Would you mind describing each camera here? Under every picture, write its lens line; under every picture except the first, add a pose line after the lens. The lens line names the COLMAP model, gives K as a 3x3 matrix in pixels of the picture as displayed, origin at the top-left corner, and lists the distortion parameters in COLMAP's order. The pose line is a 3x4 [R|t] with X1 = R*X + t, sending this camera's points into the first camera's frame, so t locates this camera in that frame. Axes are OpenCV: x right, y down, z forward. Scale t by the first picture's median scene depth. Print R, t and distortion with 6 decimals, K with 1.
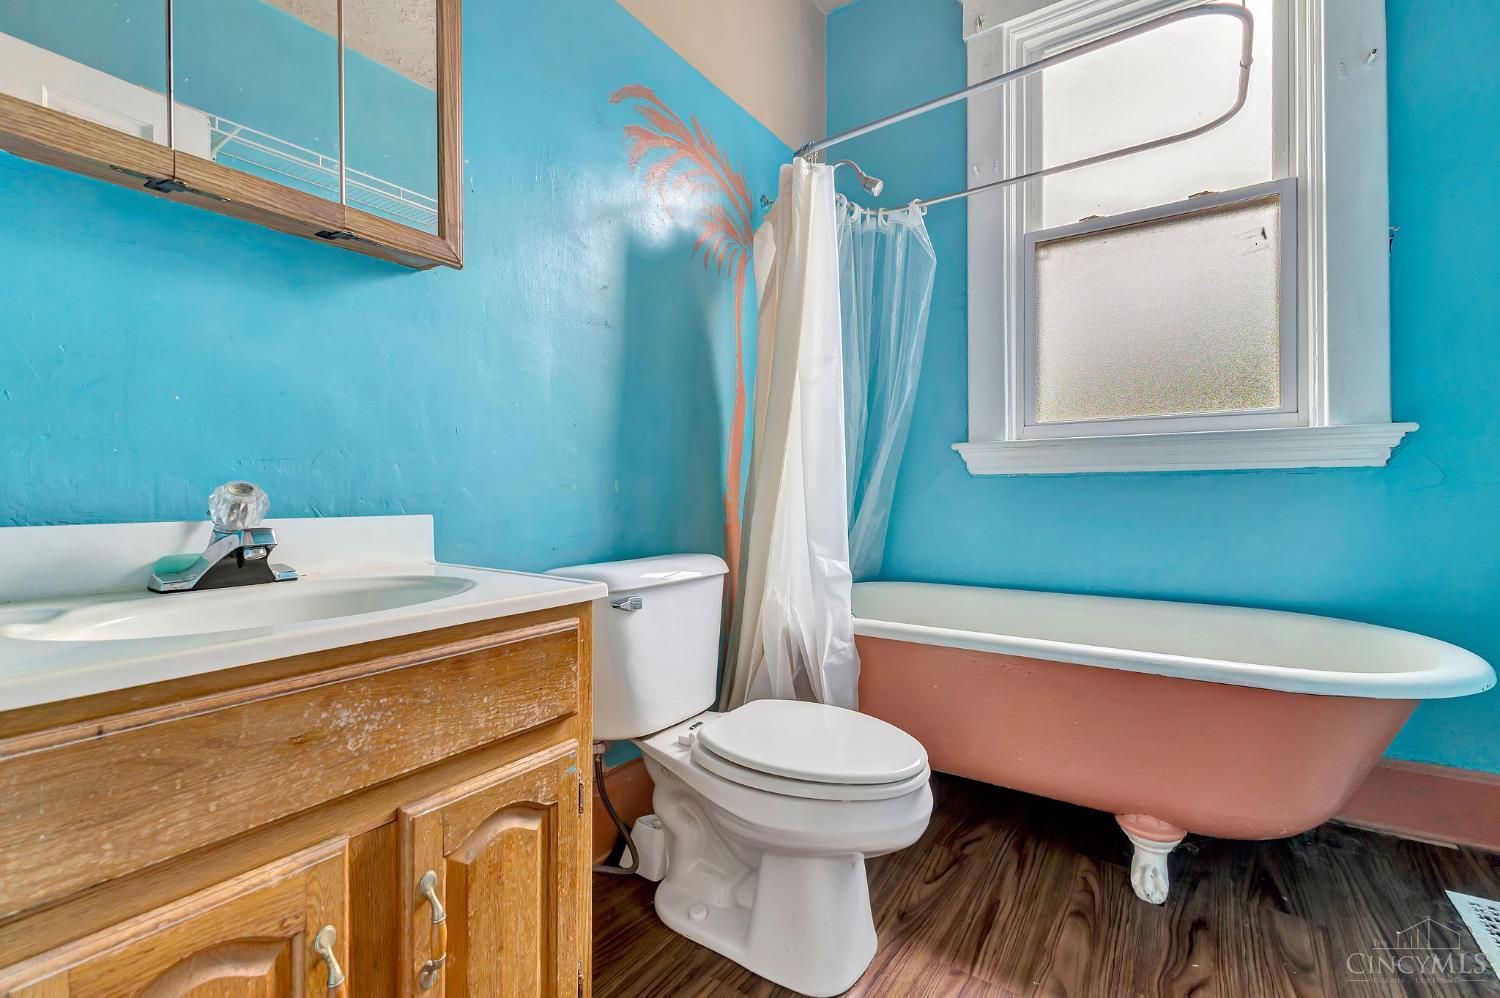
lens RADIAL K [[657.4, 0, 747.8], [0, 657.4, 511.7], [0, 0, 1]] dist [0.012907, -0.003193]
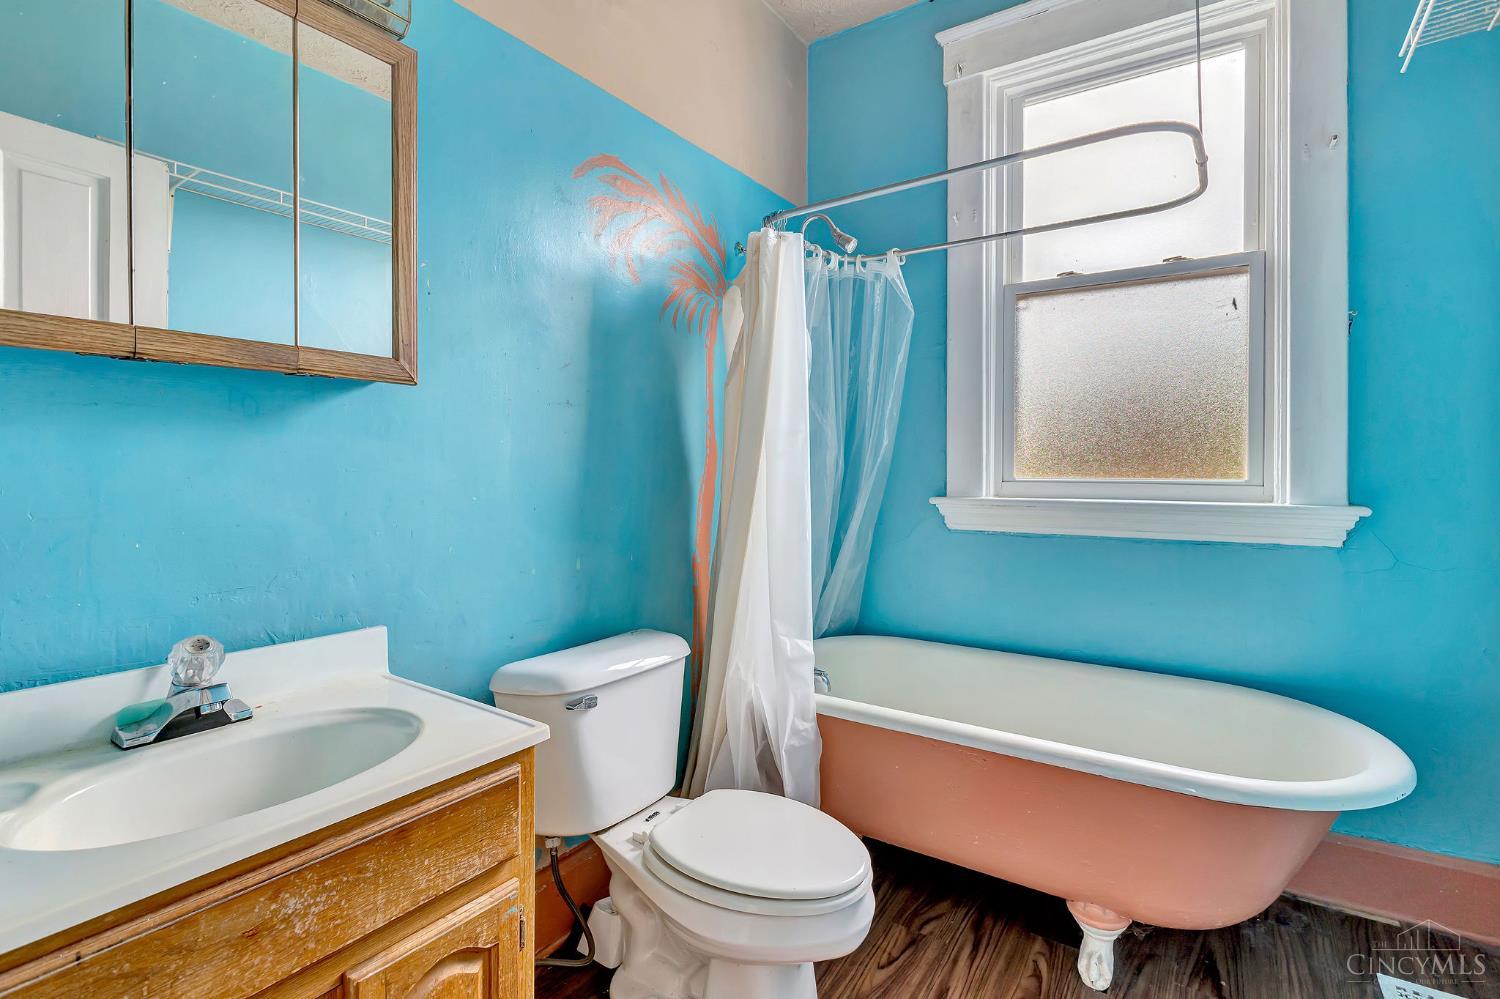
lens RADIAL K [[718.1, 0, 761.6], [0, 718.1, 490.4], [0, 0, 1]] dist [-0.003909, -0.000668]
pose [[0.999893, 0.007067, 0.012837, 0.062795], [-0.007200, 0.999921, 0.010334, -0.164418], [-0.012762, -0.010425, 0.999864, -0.081112]]
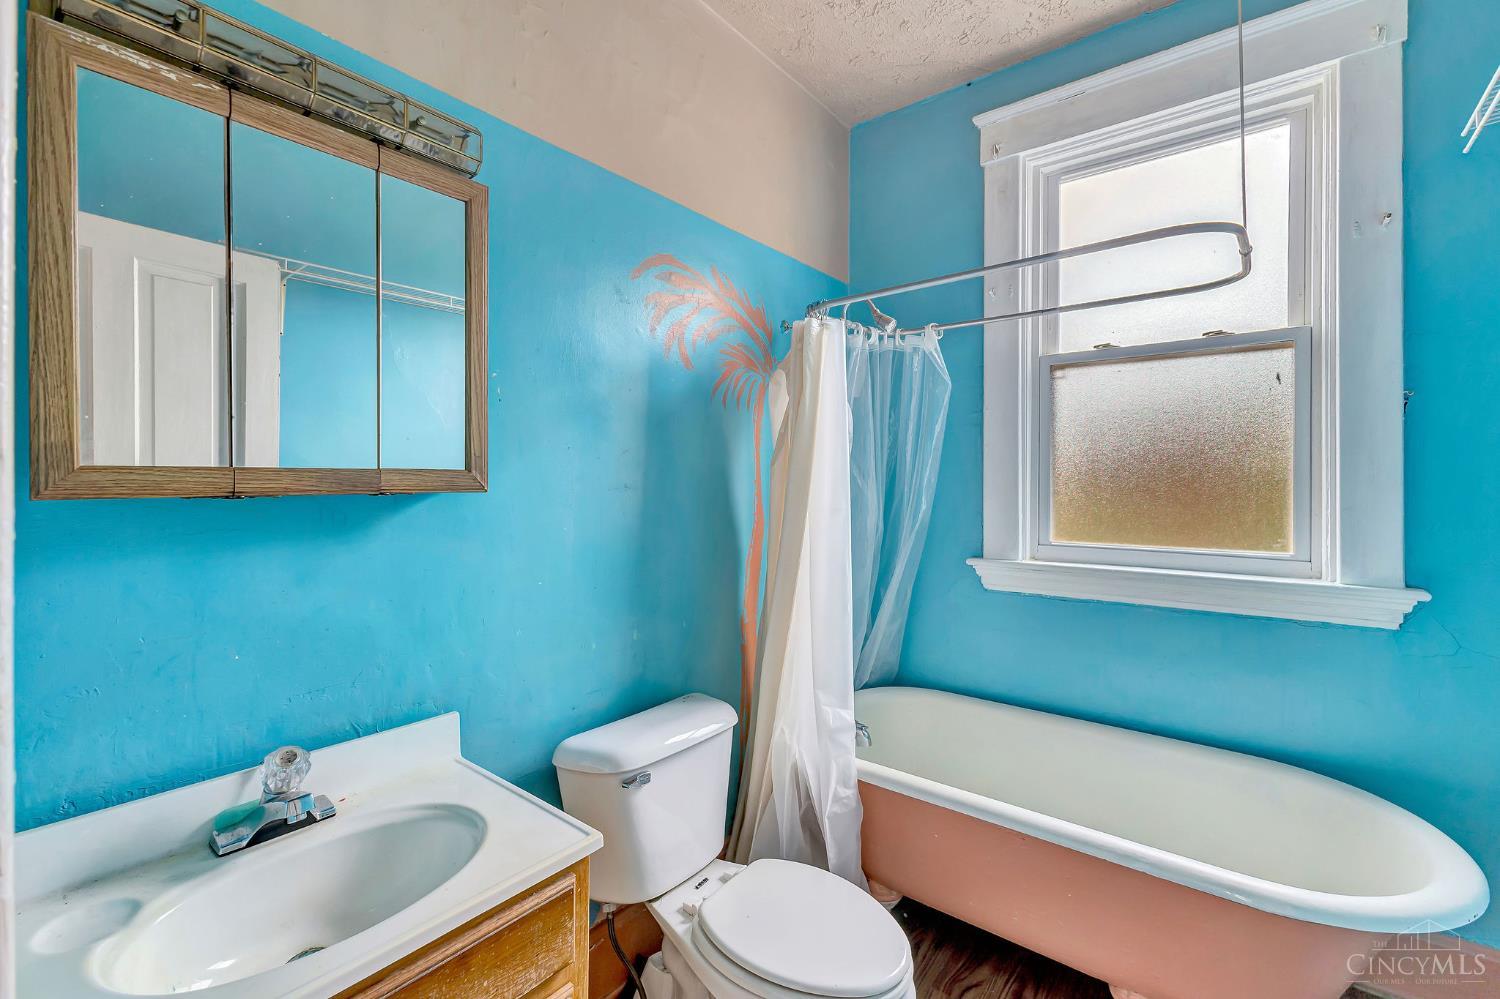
lens RADIAL K [[657.4, 0, 757.5], [0, 657.4, 490.9], [0, 0, 1]] dist [0.012907, -0.003193]
pose [[0.997963, 0.007645, -0.063343, 0.066468], [-0.007546, 0.999970, 0.001812, -0.278631], [0.063355, -0.001330, 0.997990, -0.053142]]
